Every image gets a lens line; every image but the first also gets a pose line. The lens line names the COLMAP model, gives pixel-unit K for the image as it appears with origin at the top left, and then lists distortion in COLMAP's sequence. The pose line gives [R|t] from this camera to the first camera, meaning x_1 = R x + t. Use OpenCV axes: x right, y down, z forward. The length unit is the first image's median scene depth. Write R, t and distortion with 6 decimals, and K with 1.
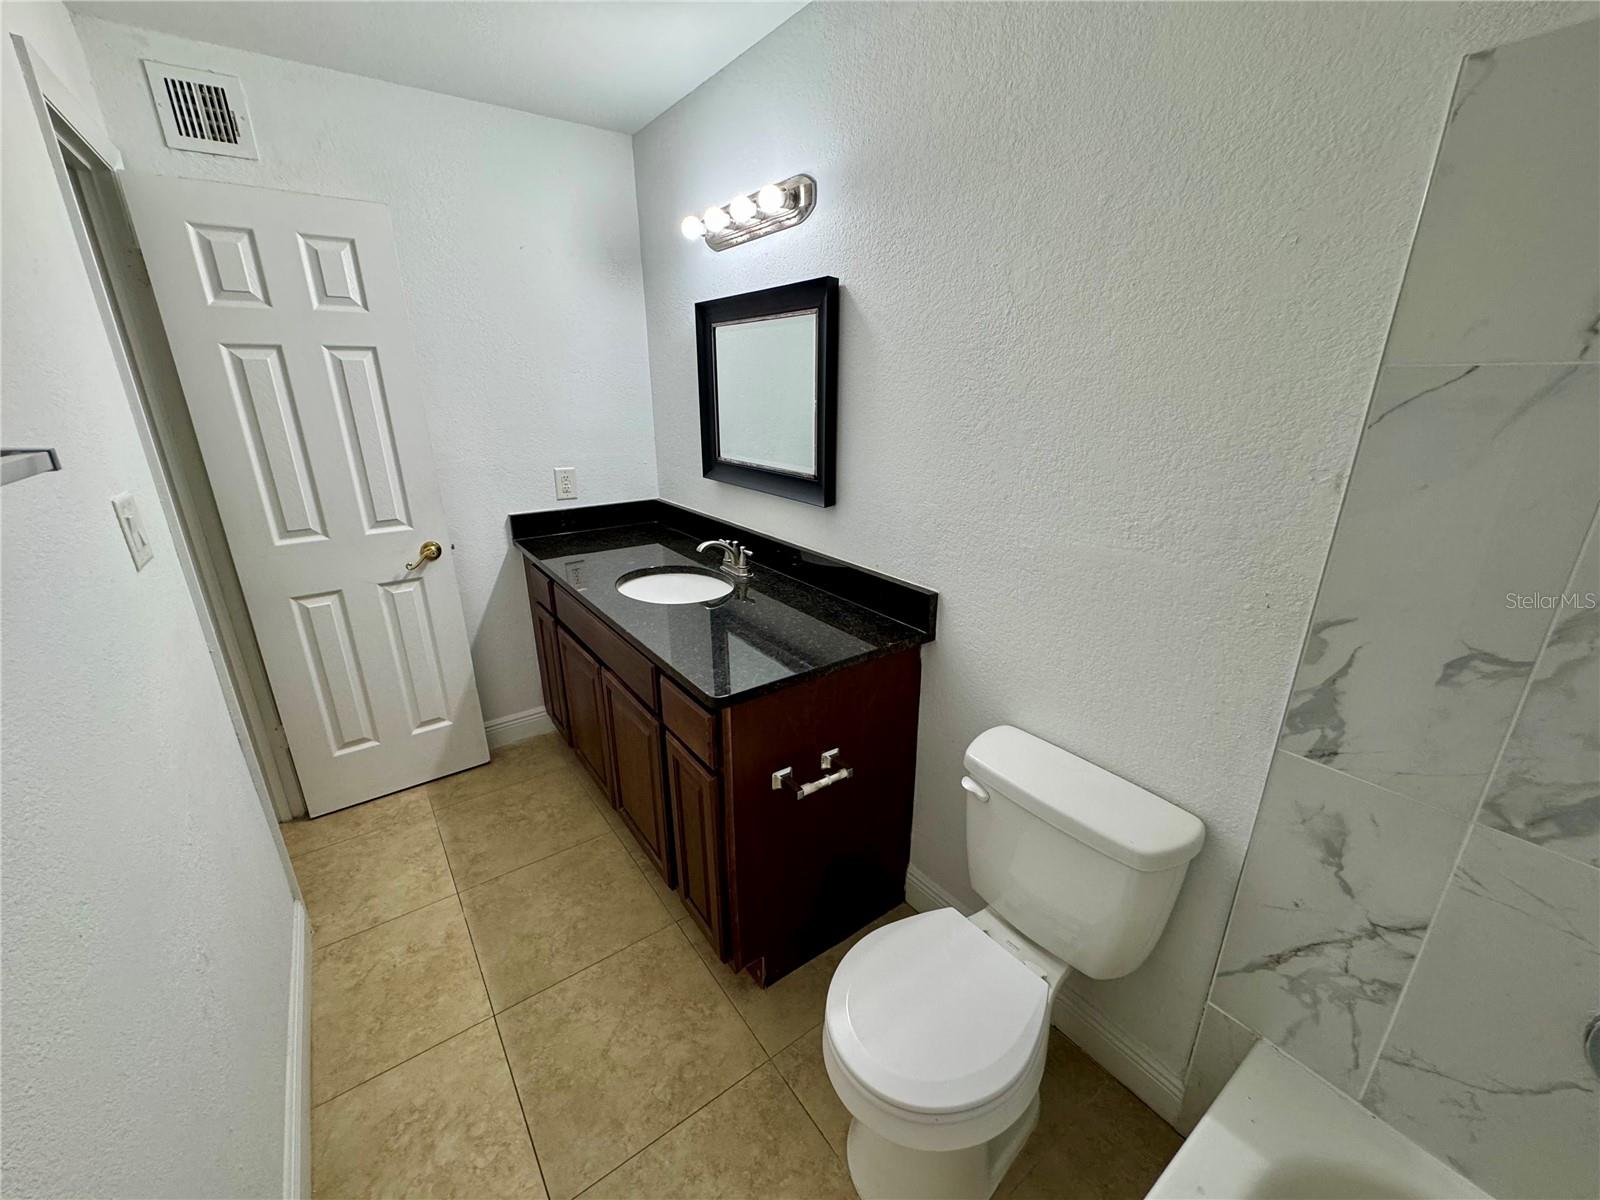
lens RADIAL K [[643.1, 0, 801.4], [0, 643.1, 601.4], [0, 0, 1]] dist [-0.003508, 0.000507]
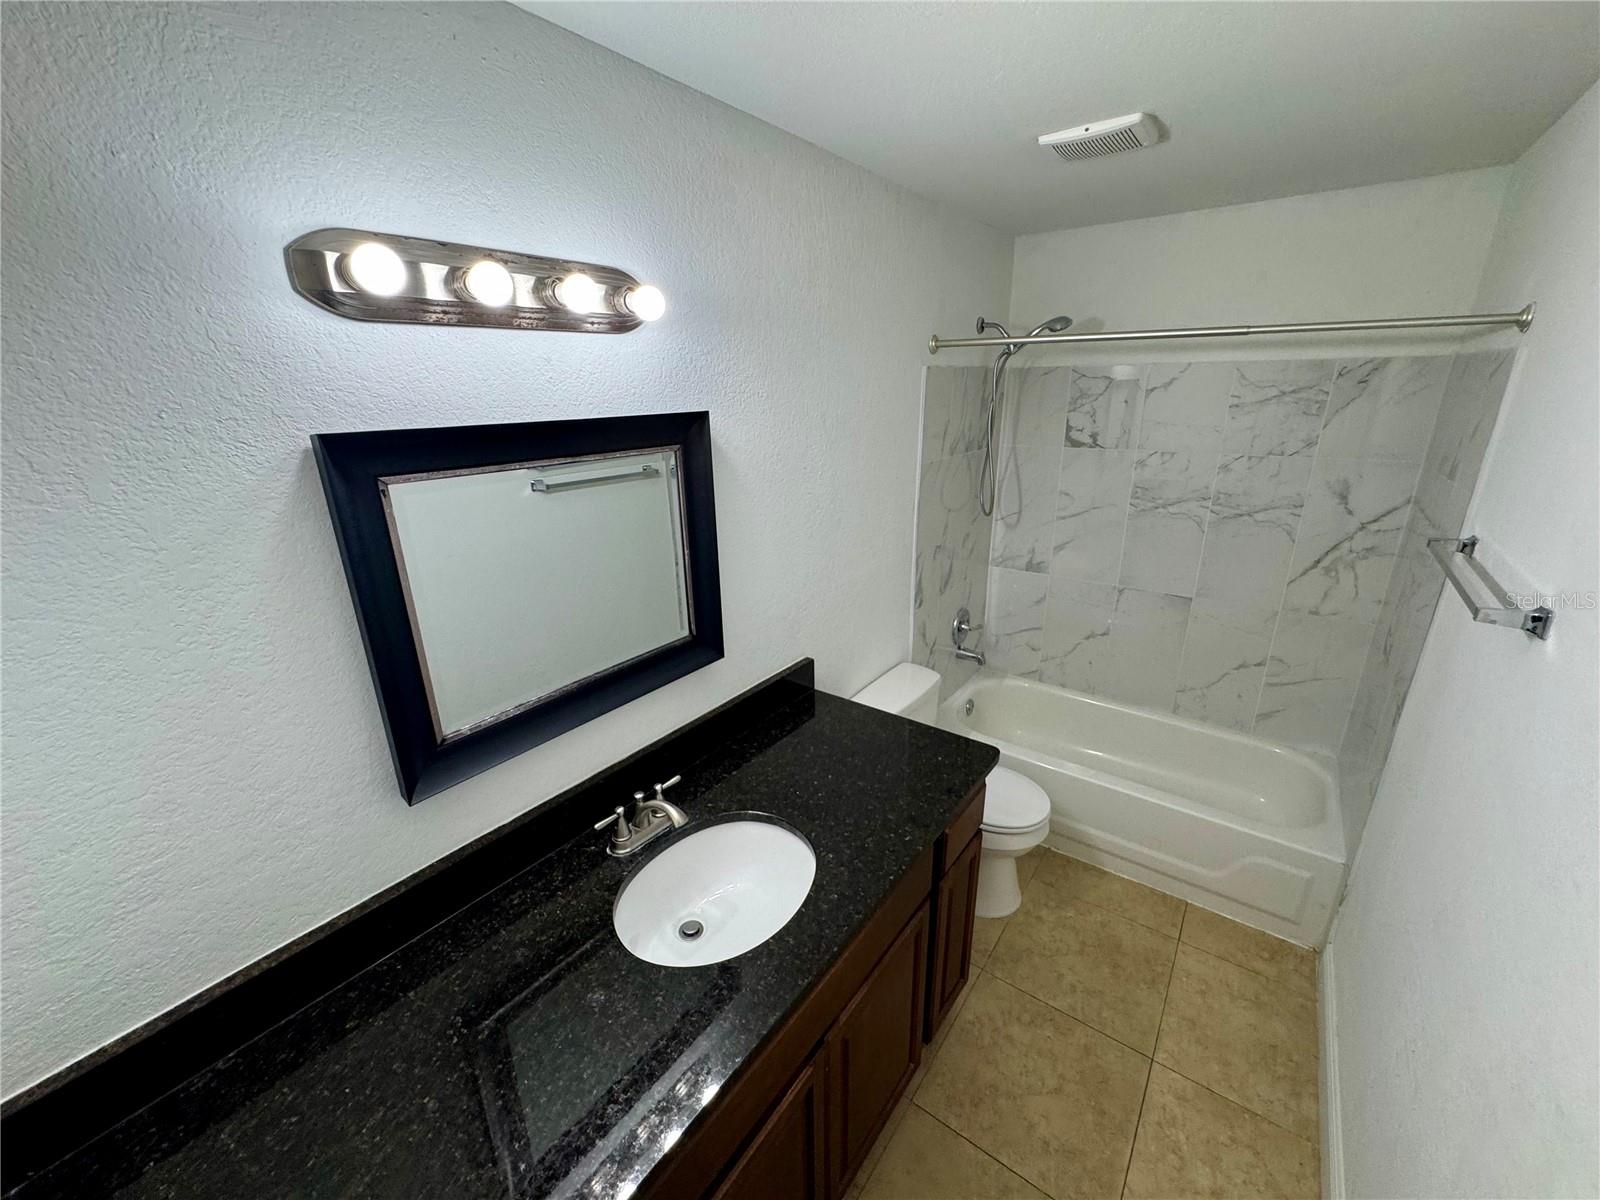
lens RADIAL K [[643.1, 0, 802.3], [0, 643.1, 604.7], [0, 0, 1]] dist [-0.003508, 0.000507]
pose [[-0.300732, -0.301134, 0.904919, -0.812900], [0.326142, 0.859164, 0.394295, -0.547937], [-0.896210, 0.413709, -0.160165, 1.065677]]
